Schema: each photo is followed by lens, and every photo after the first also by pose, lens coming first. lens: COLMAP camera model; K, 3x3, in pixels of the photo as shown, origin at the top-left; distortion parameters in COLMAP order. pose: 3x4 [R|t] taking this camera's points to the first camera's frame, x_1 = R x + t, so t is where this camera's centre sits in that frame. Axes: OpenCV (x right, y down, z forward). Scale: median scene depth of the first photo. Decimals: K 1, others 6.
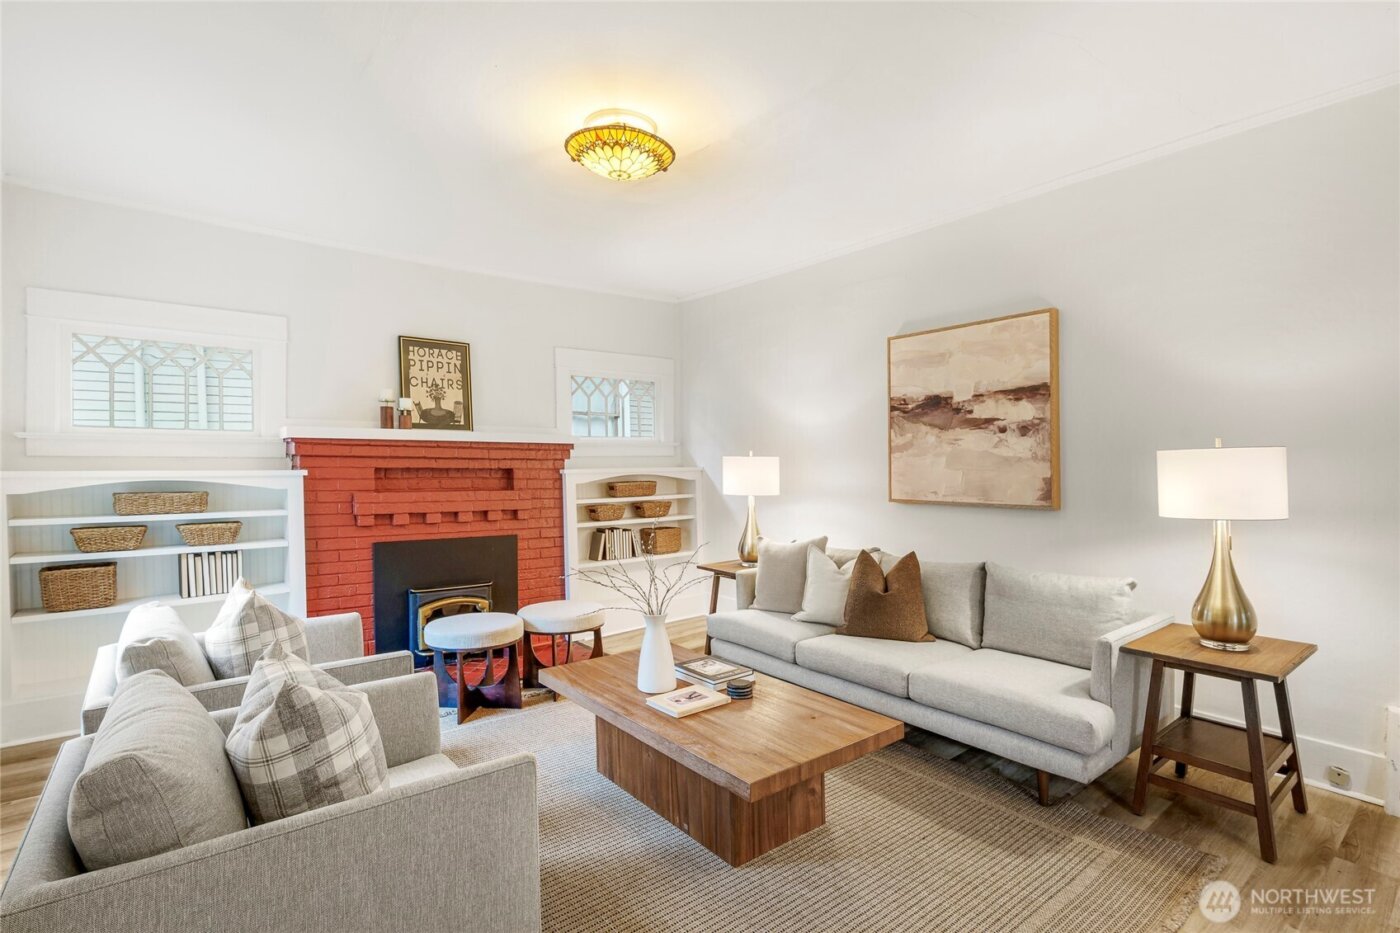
lens RADIAL K [[699.9, 0, 700.0], [0, 699.9, 466.5], [0, 0, 1]] dist [0.002764, 0.000790]
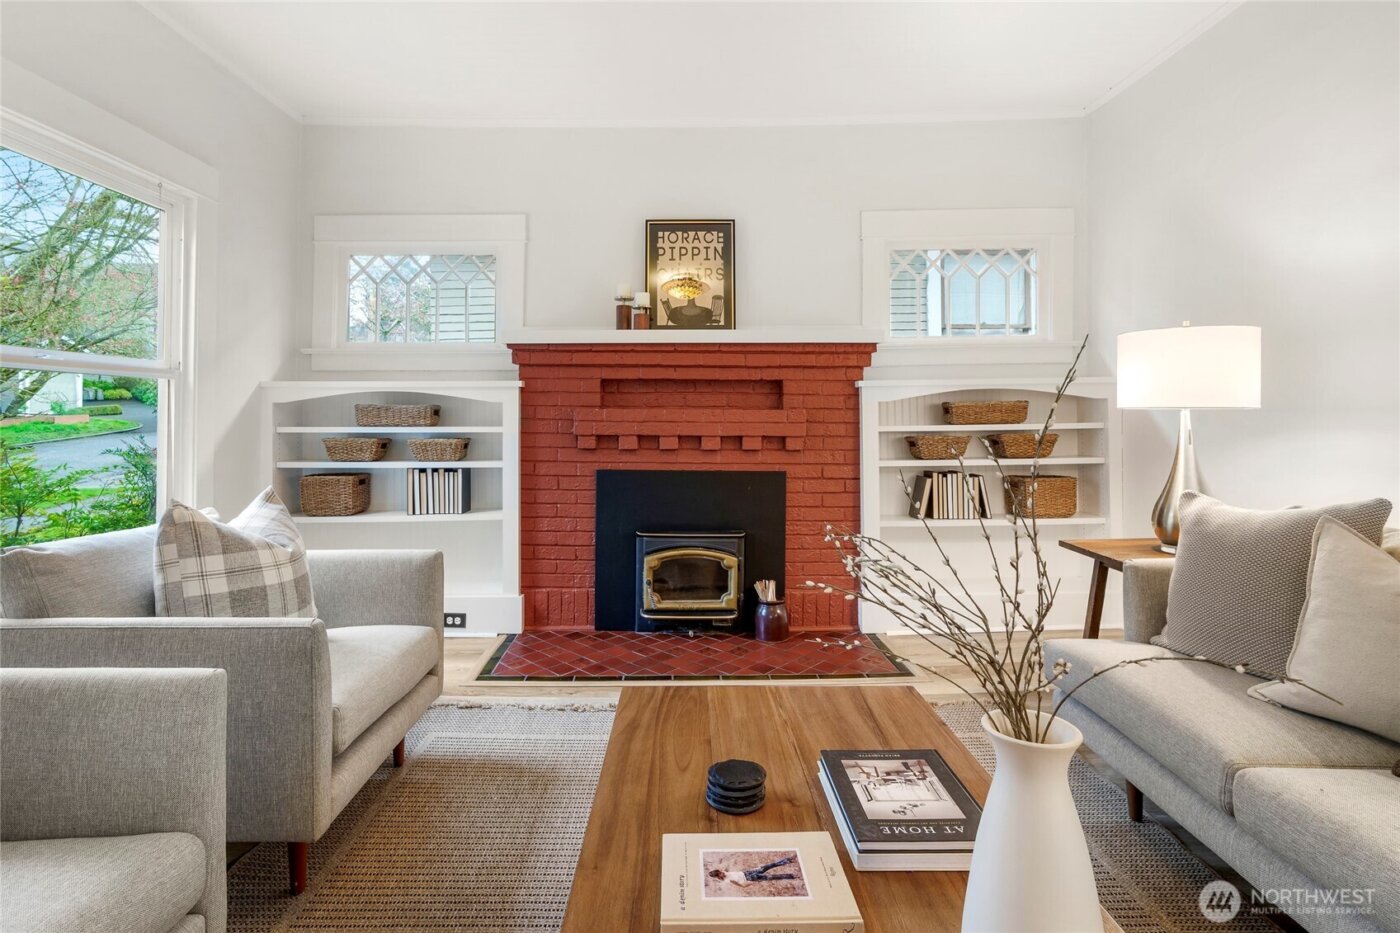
lens RADIAL K [[672.9, 0, 694.3], [0, 672.9, 430.0], [0, 0, 1]] dist [-0.003653, -0.000571]
pose [[0.763339, 0.000107, -0.645998, 0.119701], [0.003043, 0.999988, 0.003761, 0.055034], [0.645991, -0.004836, 0.763330, 0.435313]]
